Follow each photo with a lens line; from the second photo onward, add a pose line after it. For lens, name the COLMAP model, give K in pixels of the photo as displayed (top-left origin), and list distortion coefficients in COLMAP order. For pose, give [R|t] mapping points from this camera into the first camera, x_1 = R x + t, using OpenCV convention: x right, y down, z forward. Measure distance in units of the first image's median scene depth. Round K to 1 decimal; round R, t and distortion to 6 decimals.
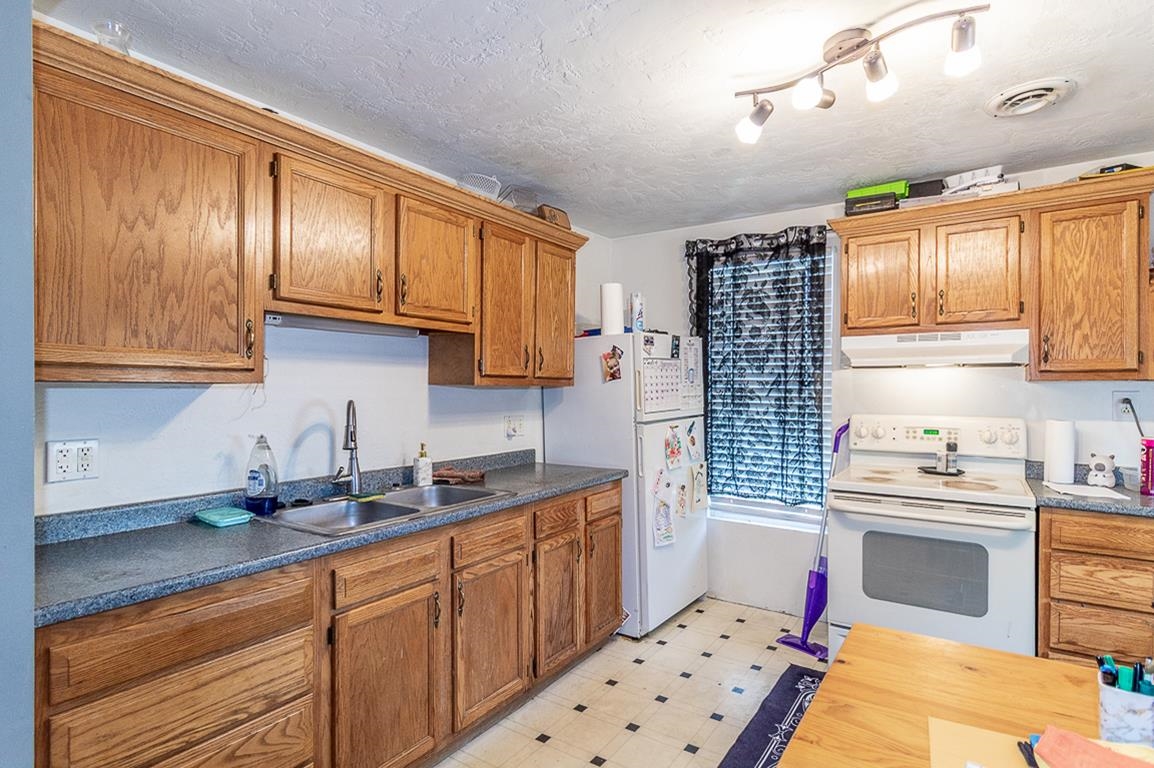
lens RADIAL K [[595.9, 0, 583.0], [0, 595.9, 387.1], [0, 0, 1]] dist [0.014916, -0.005143]
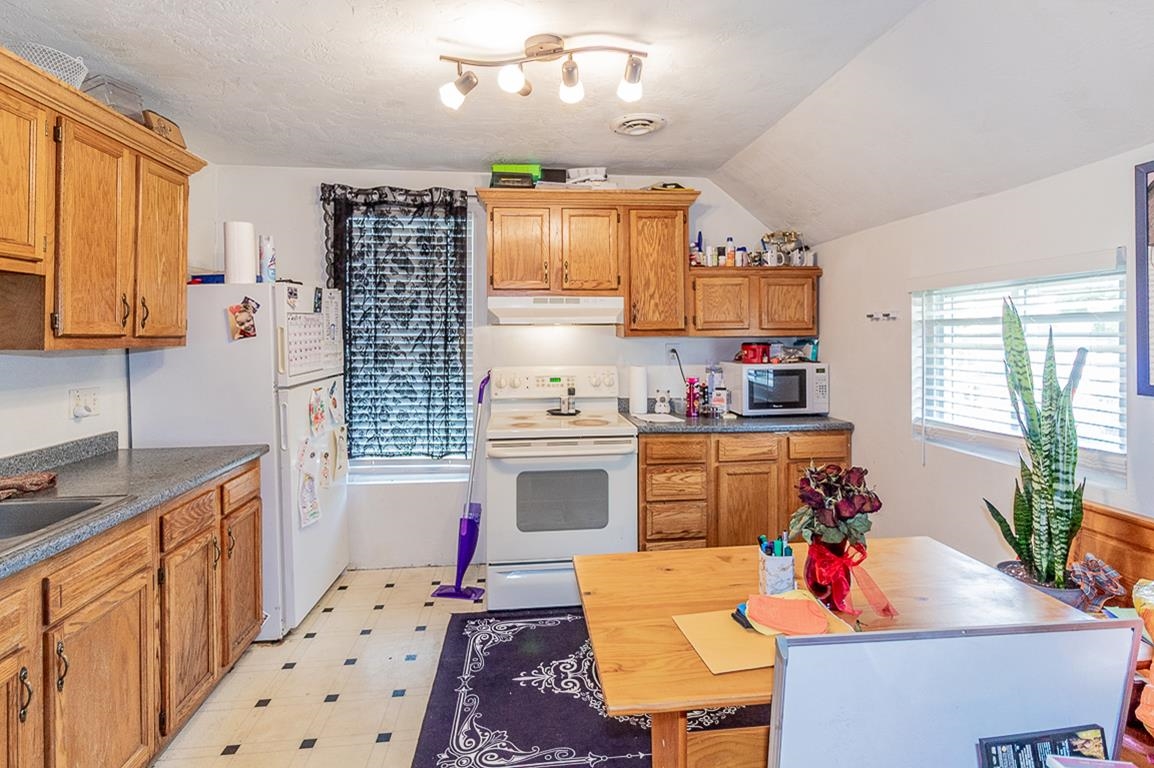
lens RADIAL K [[595.9, 0, 594.6], [0, 595.9, 327.0], [0, 0, 1]] dist [0.014916, -0.005143]
pose [[0.764822, 0.003298, 0.644233, -0.130150], [0.006395, 0.999899, -0.012710, -0.015474], [-0.644210, 0.013841, 0.764723, 0.050500]]
